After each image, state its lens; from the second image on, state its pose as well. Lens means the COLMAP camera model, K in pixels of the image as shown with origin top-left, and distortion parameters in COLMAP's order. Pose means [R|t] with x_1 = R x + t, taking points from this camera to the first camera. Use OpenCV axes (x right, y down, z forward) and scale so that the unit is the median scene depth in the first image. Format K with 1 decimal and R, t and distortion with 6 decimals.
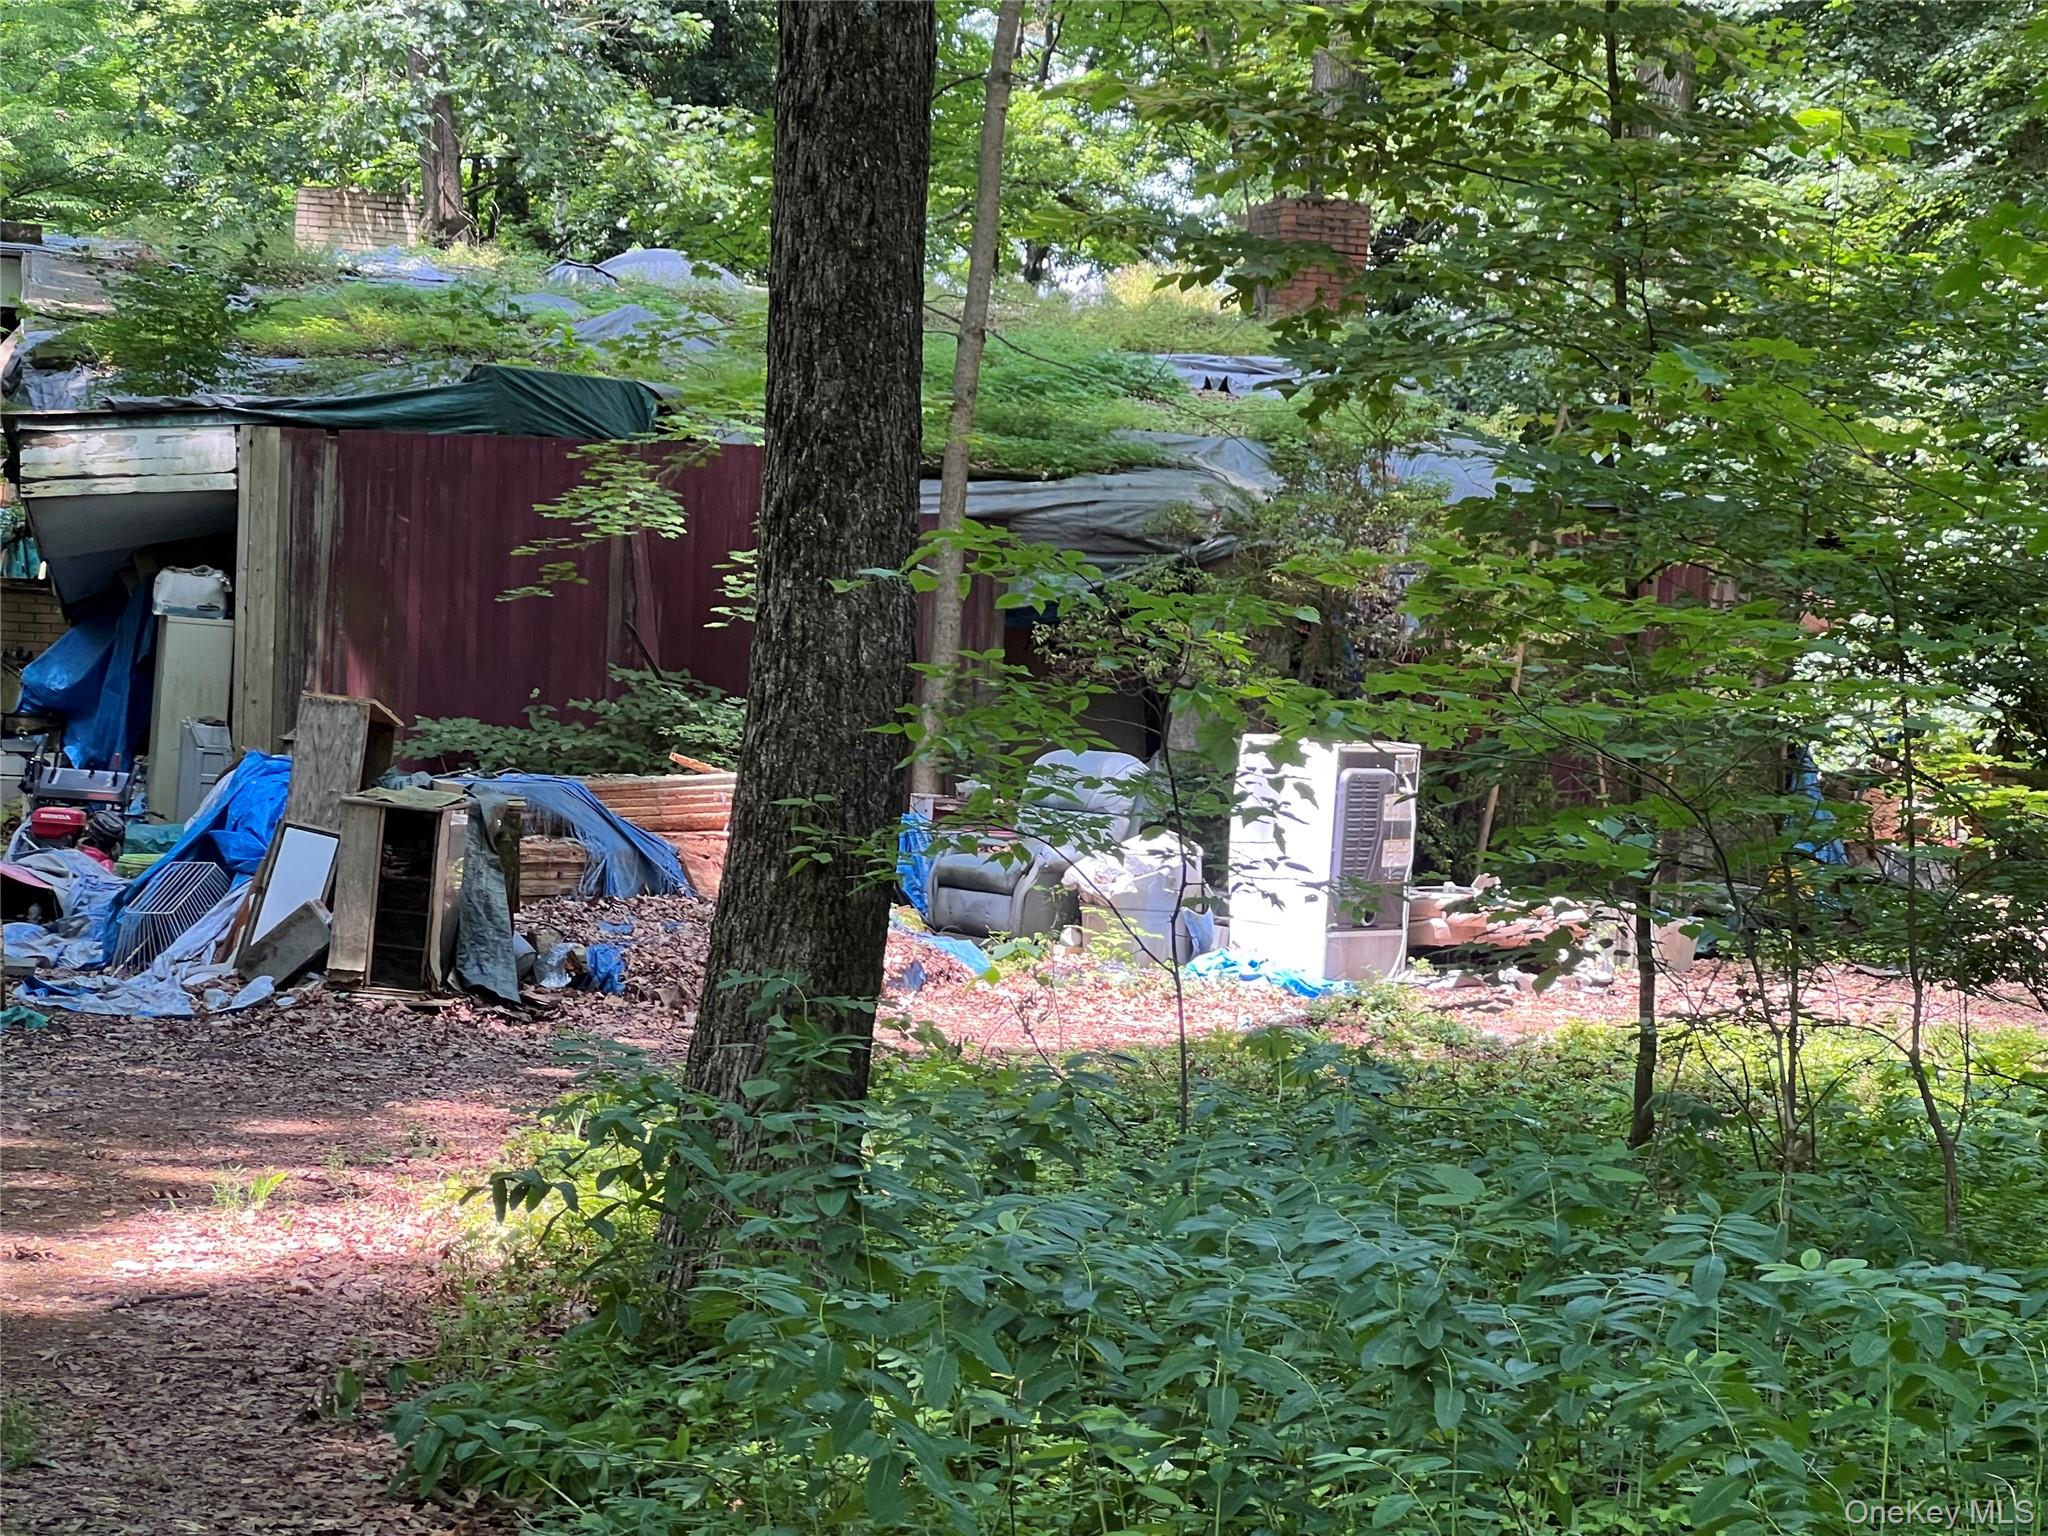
lens RADIAL K [[5067.4, 0, 1023.1], [0, 5067.4, 551.8], [0, 0, 1]] dist [0.352582, -0.641824]
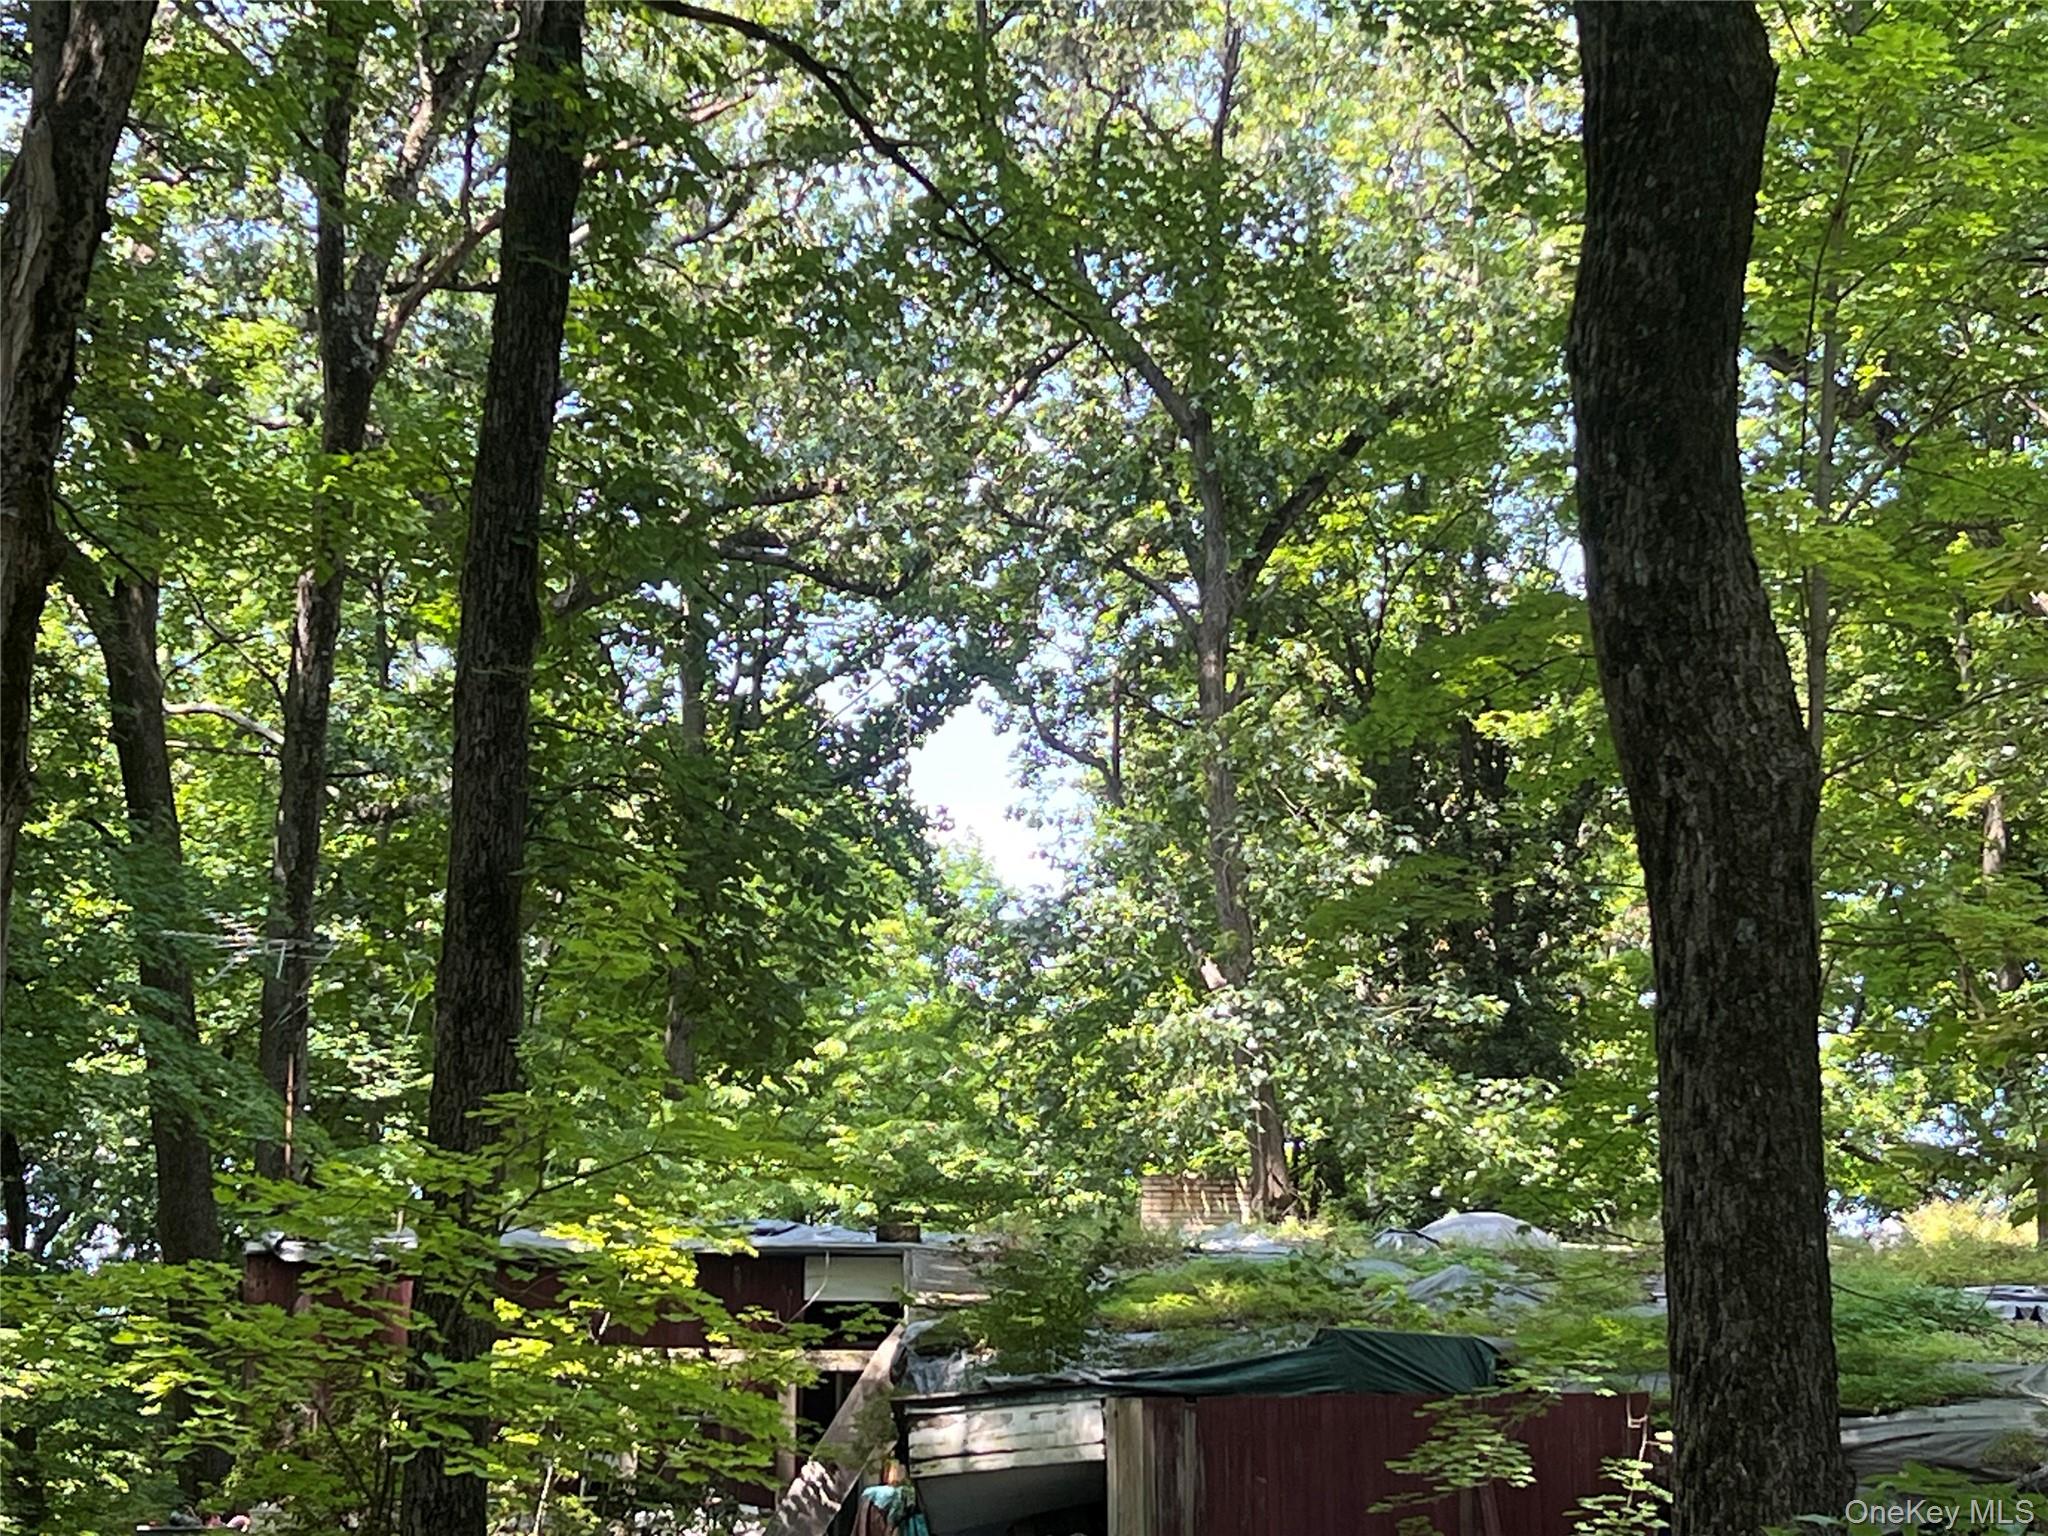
lens RADIAL K [[4522.4, 0, 1024.0], [0, 4522.4, 768.0], [0, 0, 1]] dist [0.259635, -1.027357]
pose [[0.984668, -0.073313, -0.158285, -0.005757], [0.047344, 0.985653, -0.162006, -0.000894], [0.167891, 0.152028, 0.974012, 0.029466]]
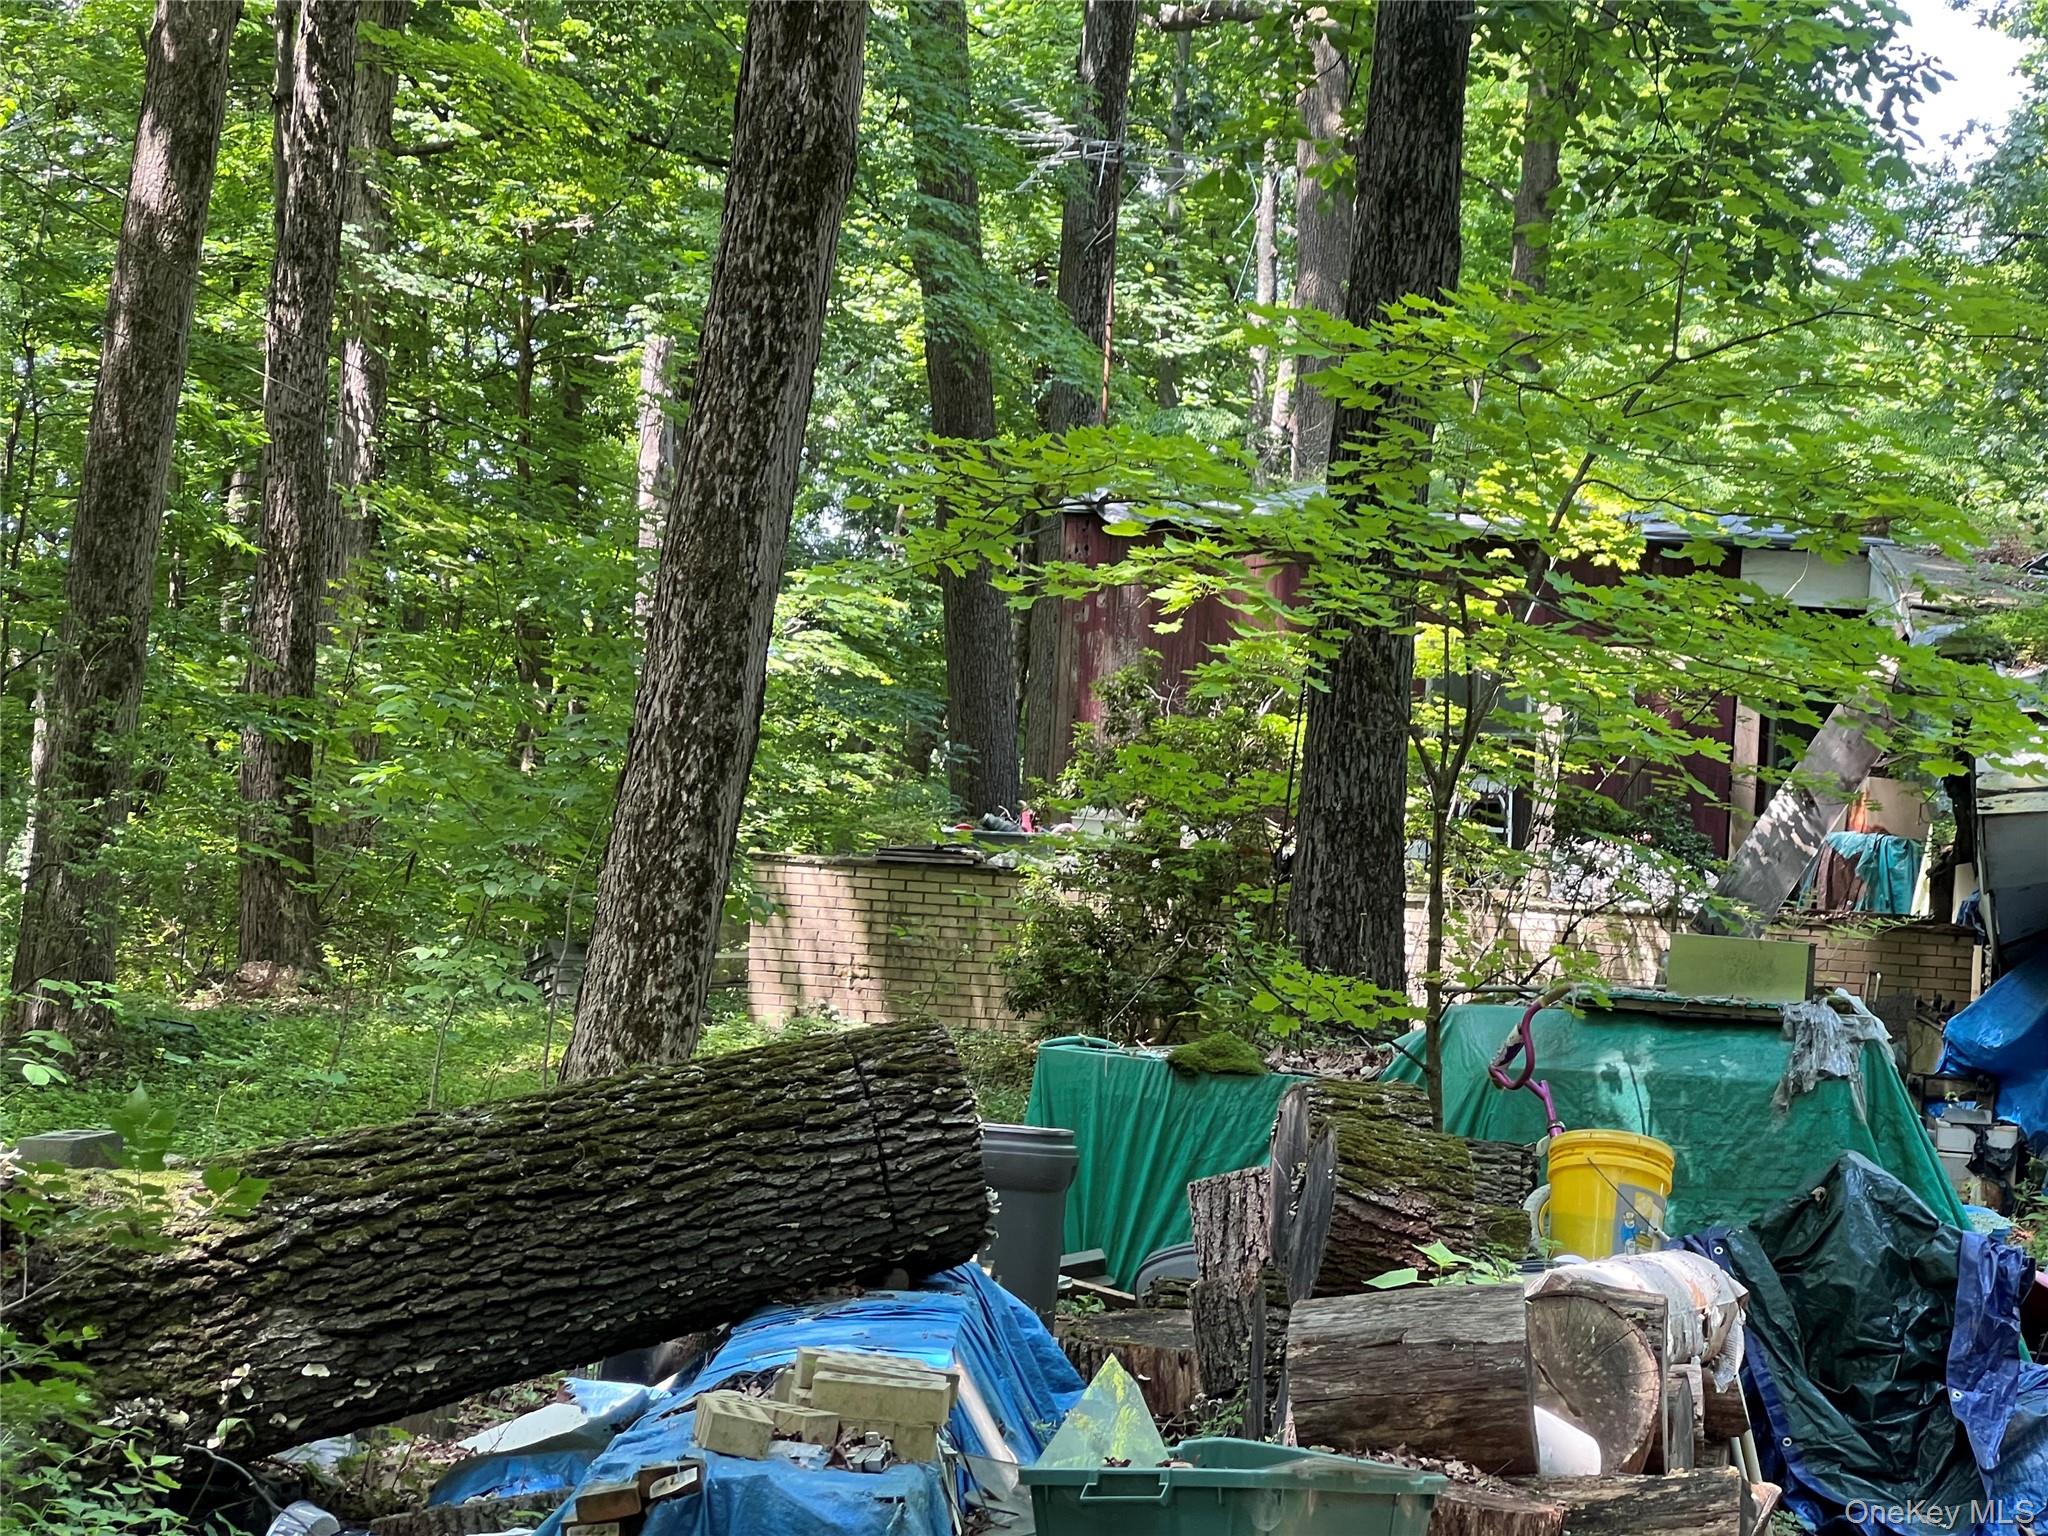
lens RADIAL K [[5067.4, 0, 1023.1], [0, 5067.4, 551.8], [0, 0, 1]] dist [0.352582, -0.641824]
pose [[0.949576, -0.017484, -0.313048, -0.054066], [-0.003297, 0.997832, -0.065731, 0.001289], [0.313518, 0.063449, 0.947460, 0.110777]]
